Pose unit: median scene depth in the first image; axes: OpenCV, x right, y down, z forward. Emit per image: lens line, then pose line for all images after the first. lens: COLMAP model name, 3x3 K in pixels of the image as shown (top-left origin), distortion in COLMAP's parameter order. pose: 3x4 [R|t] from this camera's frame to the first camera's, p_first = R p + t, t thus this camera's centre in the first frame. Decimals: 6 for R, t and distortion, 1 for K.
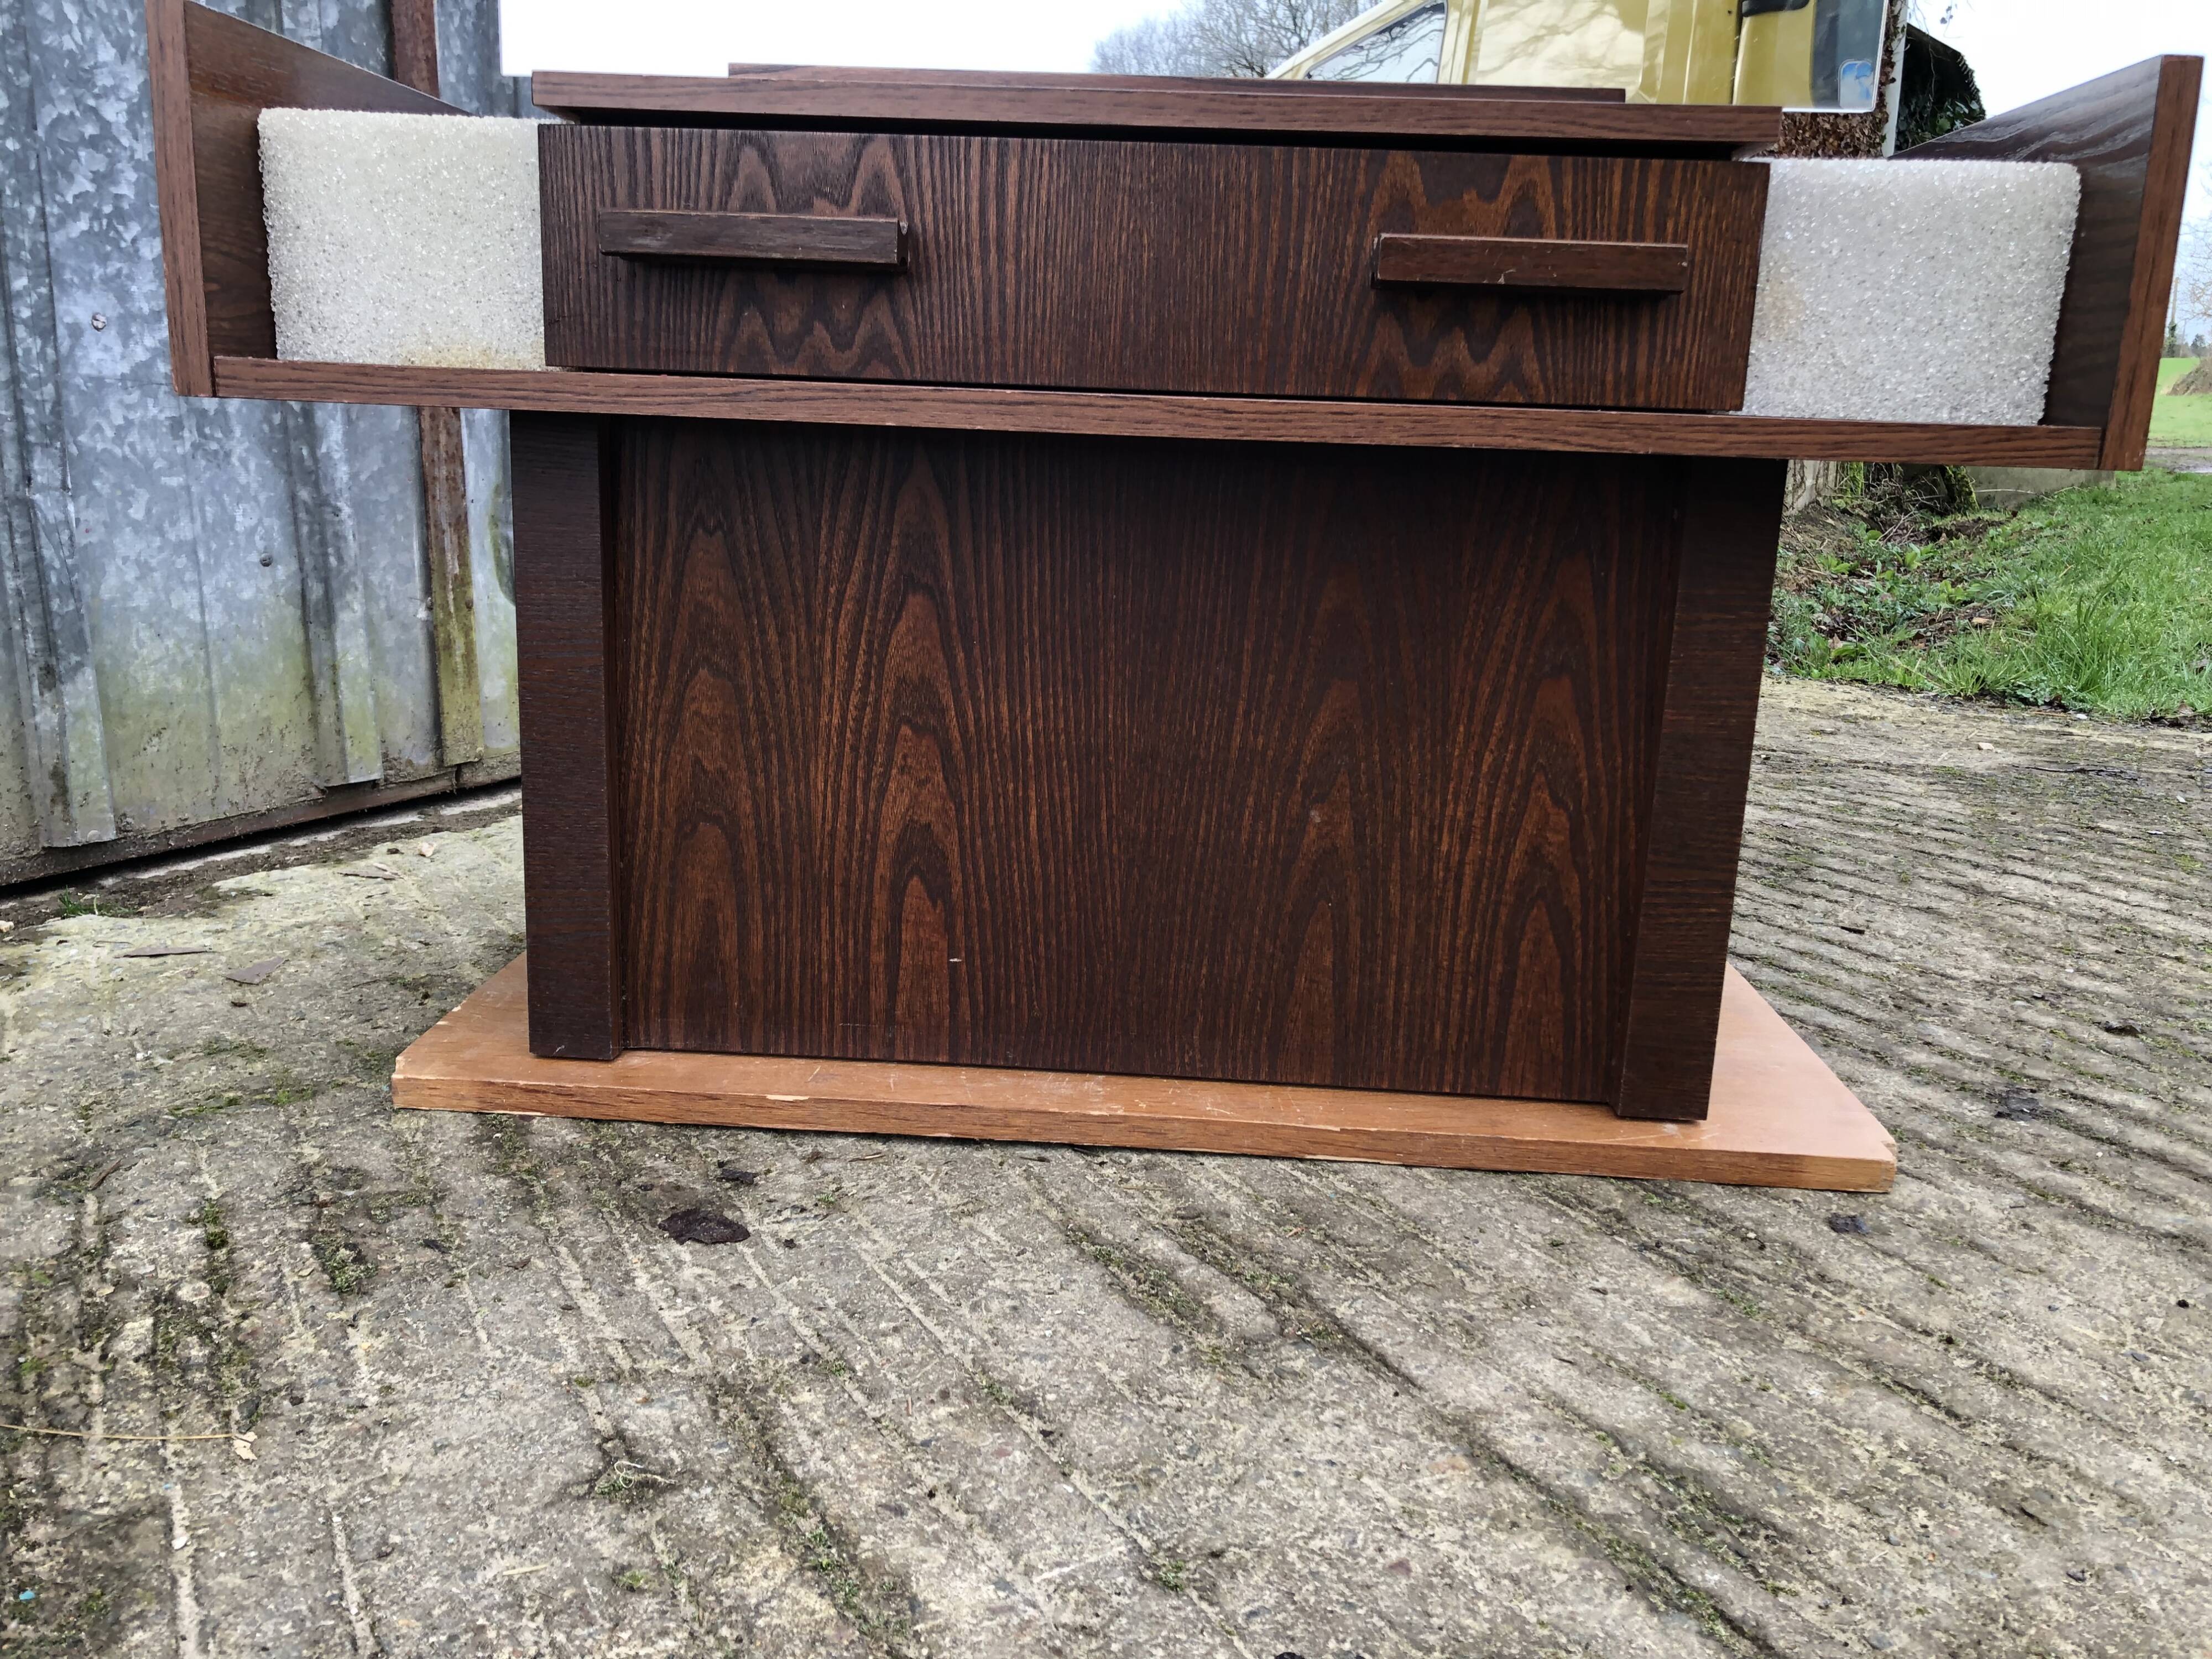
lens RADIAL K [[1829.3, 0, 1105.5], [0, 1829.3, 822.3], [0, 0, 1]] dist [-0.006793, 0.033039]
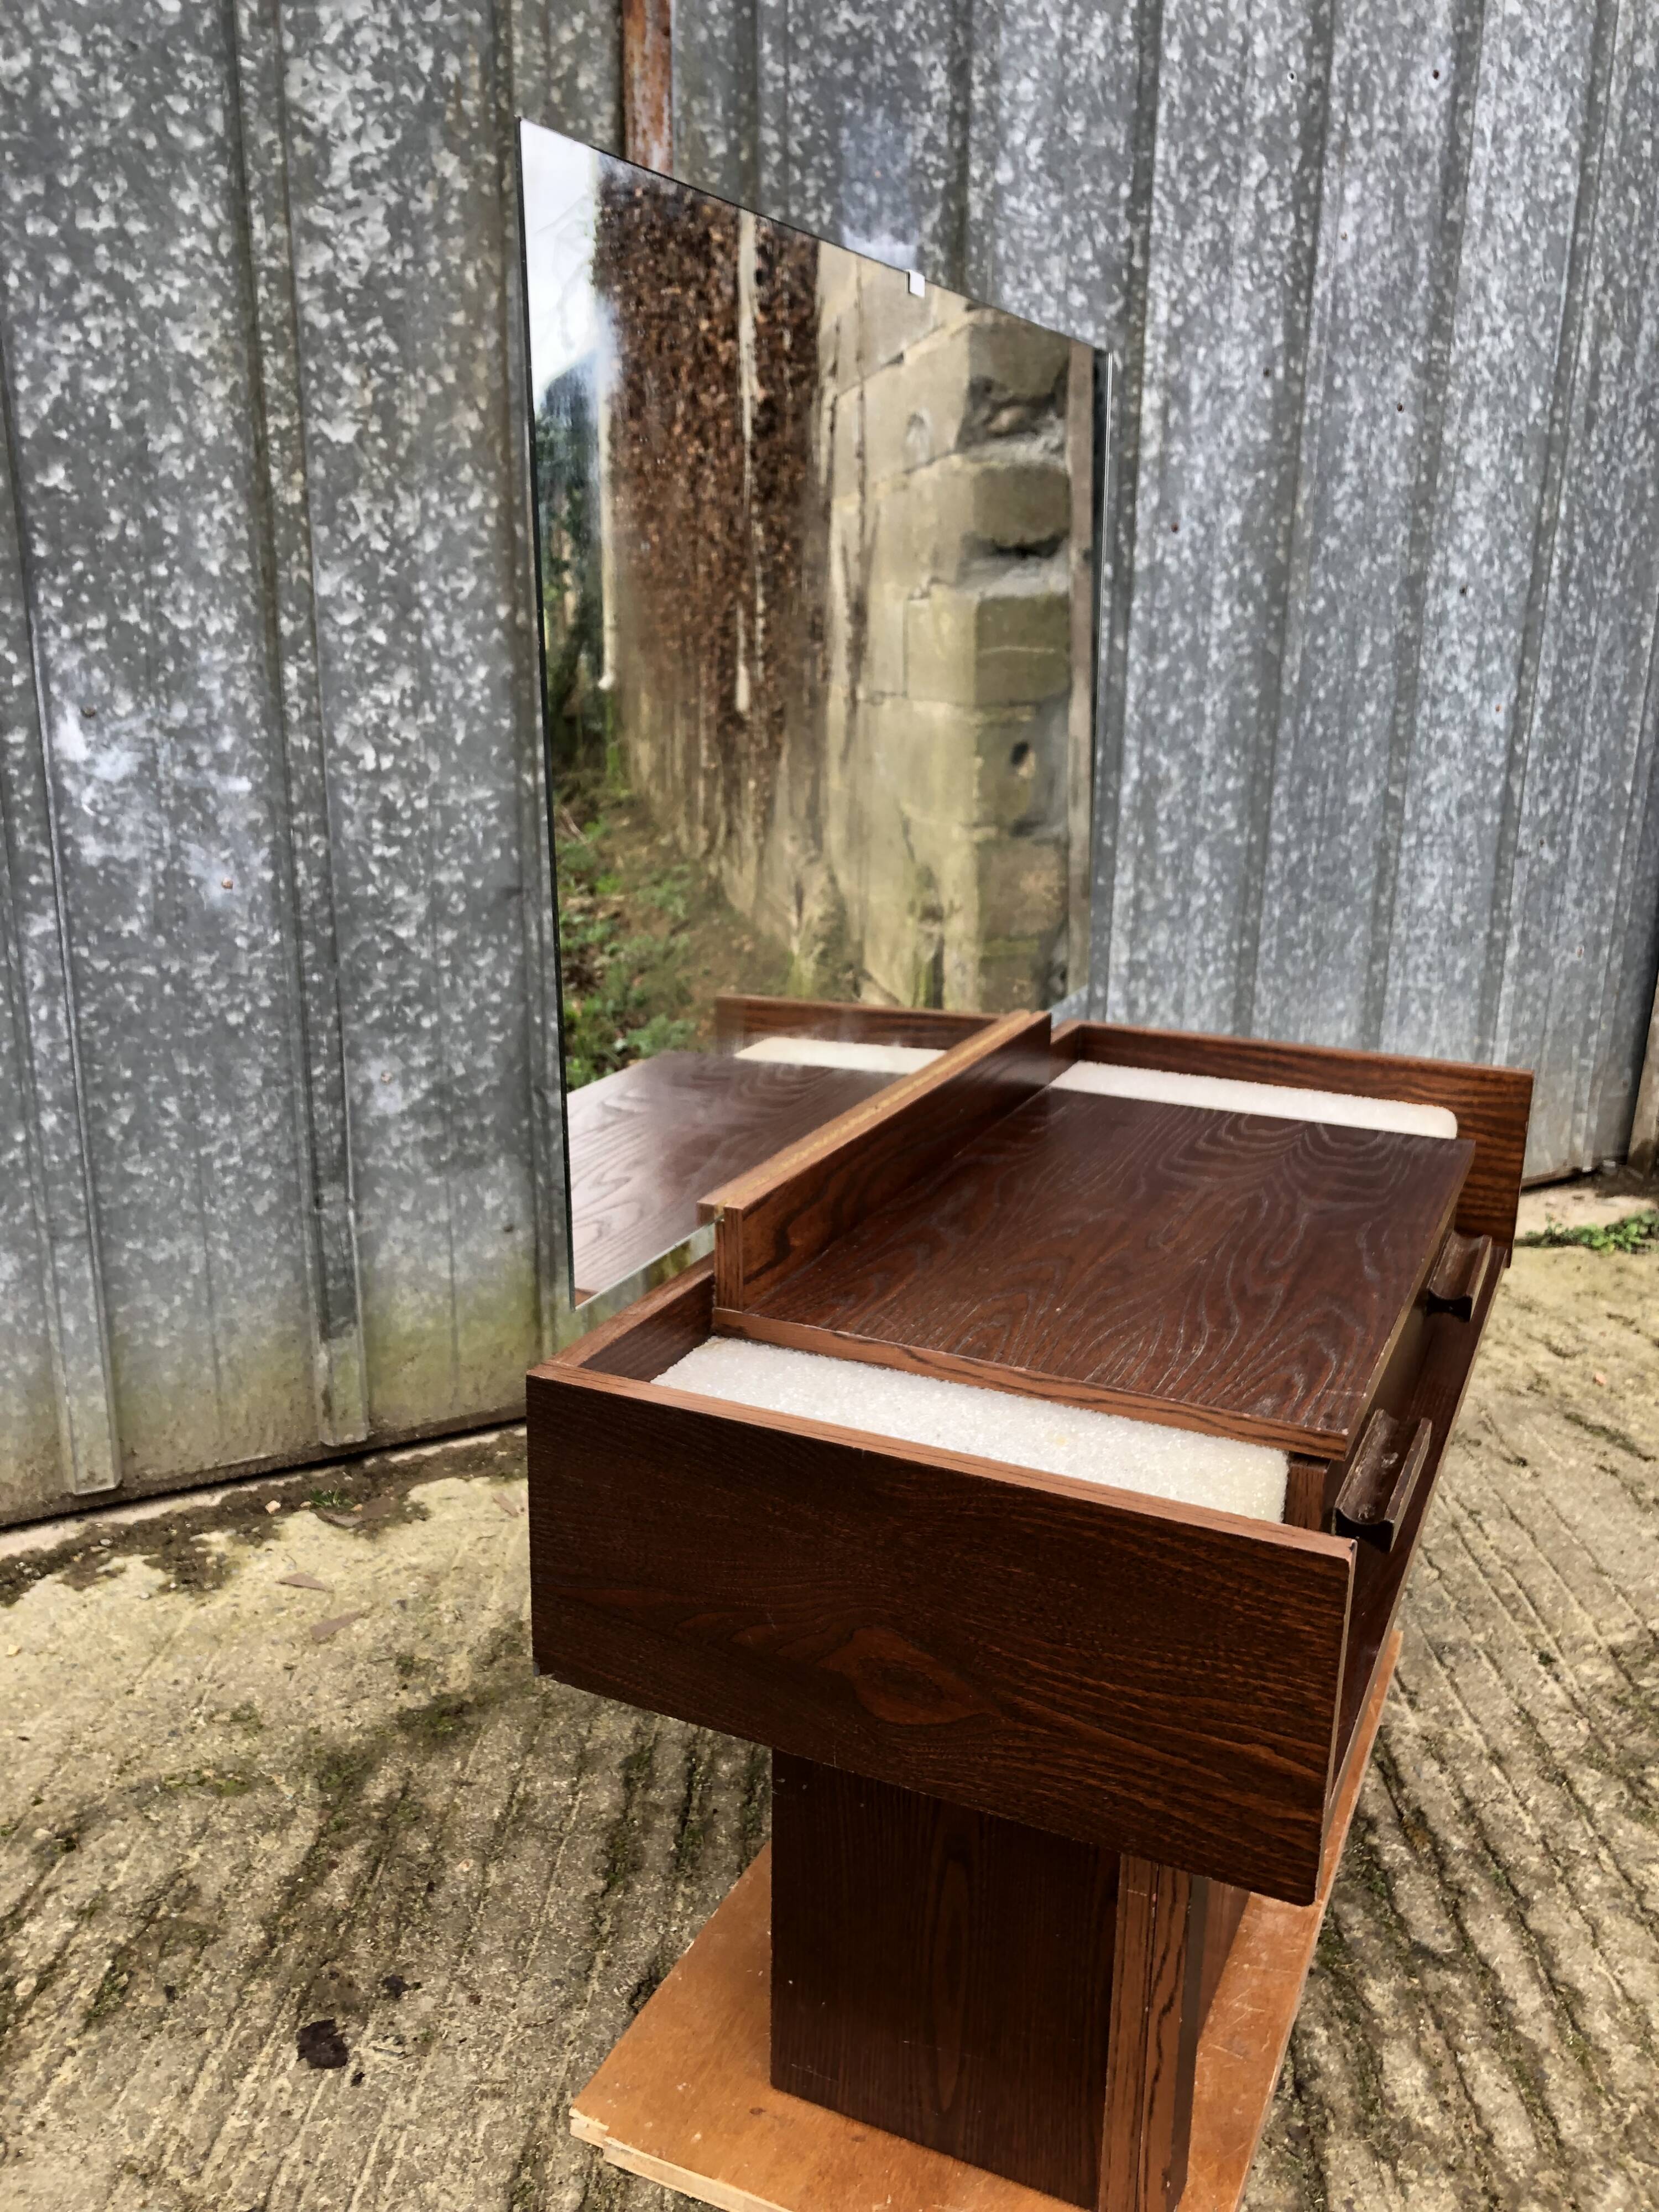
lens RADIAL K [[1834.0, 0, 843.9], [0, 1834.0, 1105.8], [0, 0, 1]] dist [-0.039497, 0.097732]
pose [[0.841970, 0.133792, -0.522672, 0.683328], [-0.113549, 0.991009, 0.070760, -0.572519], [0.527440, -0.000229, 0.849592, 0.019626]]
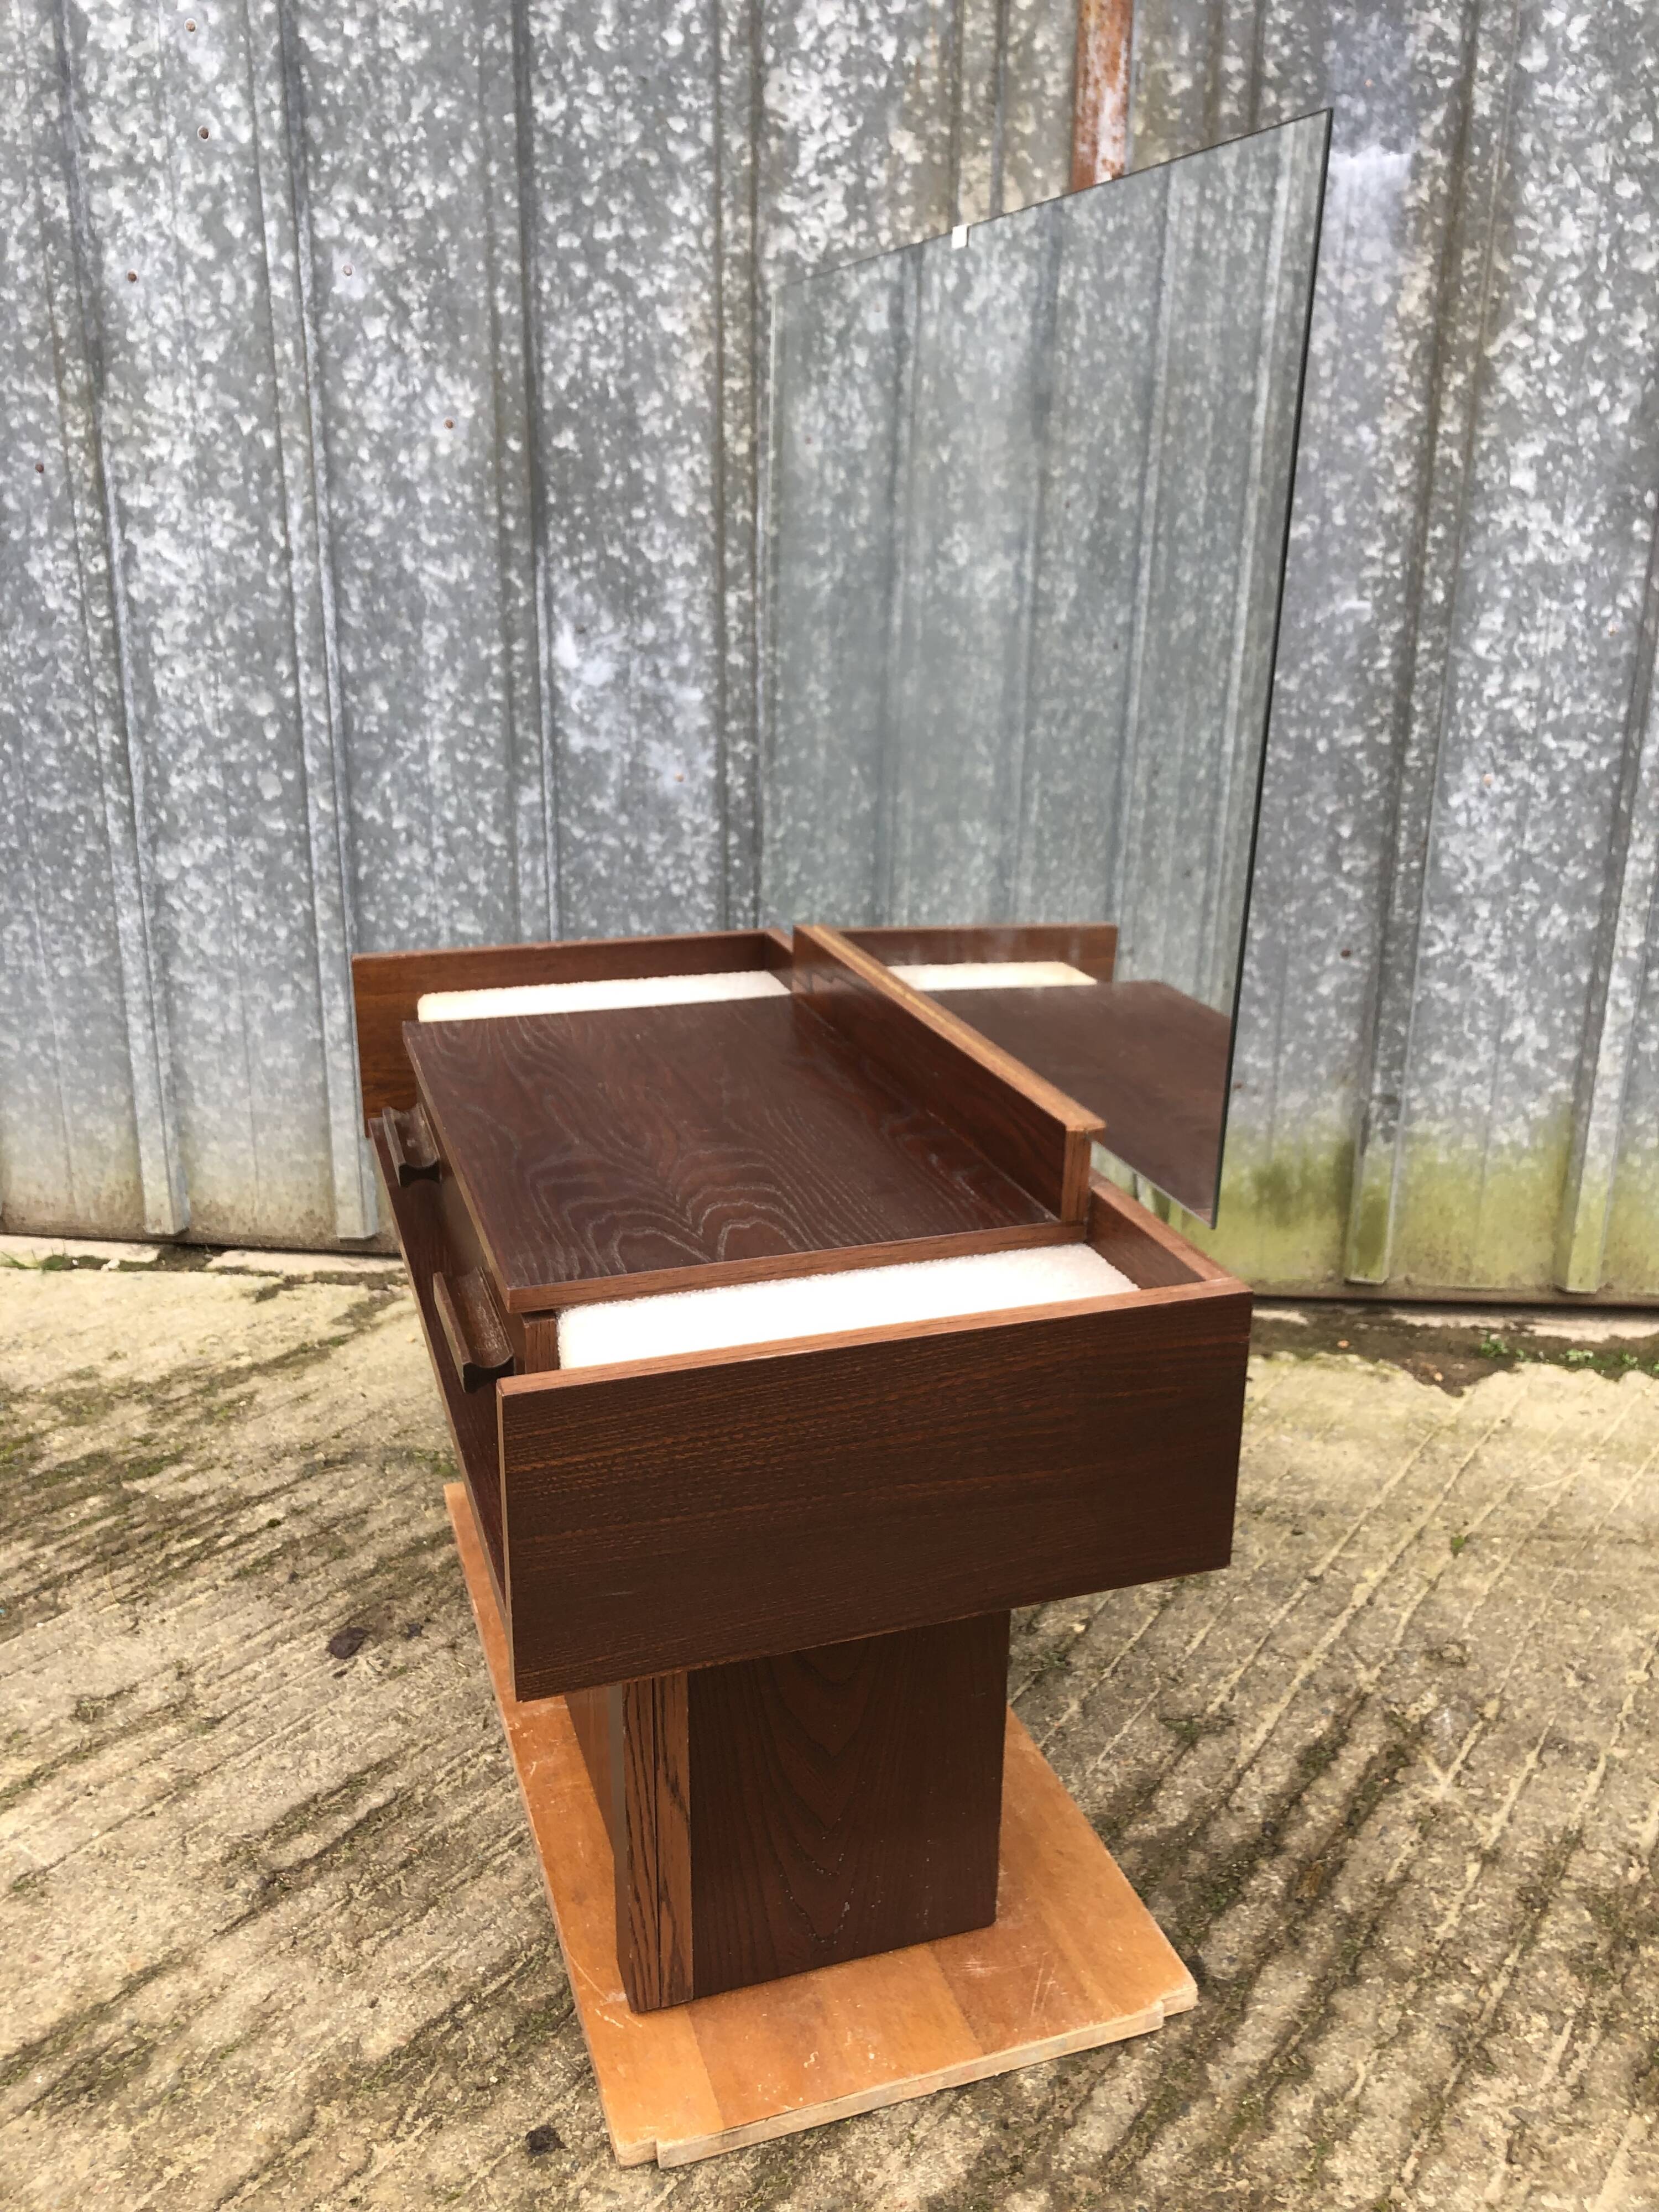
lens RADIAL K [[1829.3, 0, 827.2], [0, 1829.3, 1094.9], [0, 0, 1]] dist [-0.006793, 0.033039]
pose [[0.368378, 0.265152, -0.891062, 1.330079], [-0.202161, 0.958377, 0.201606, -0.709674], [0.907430, 0.105870, 0.406649, 0.575569]]
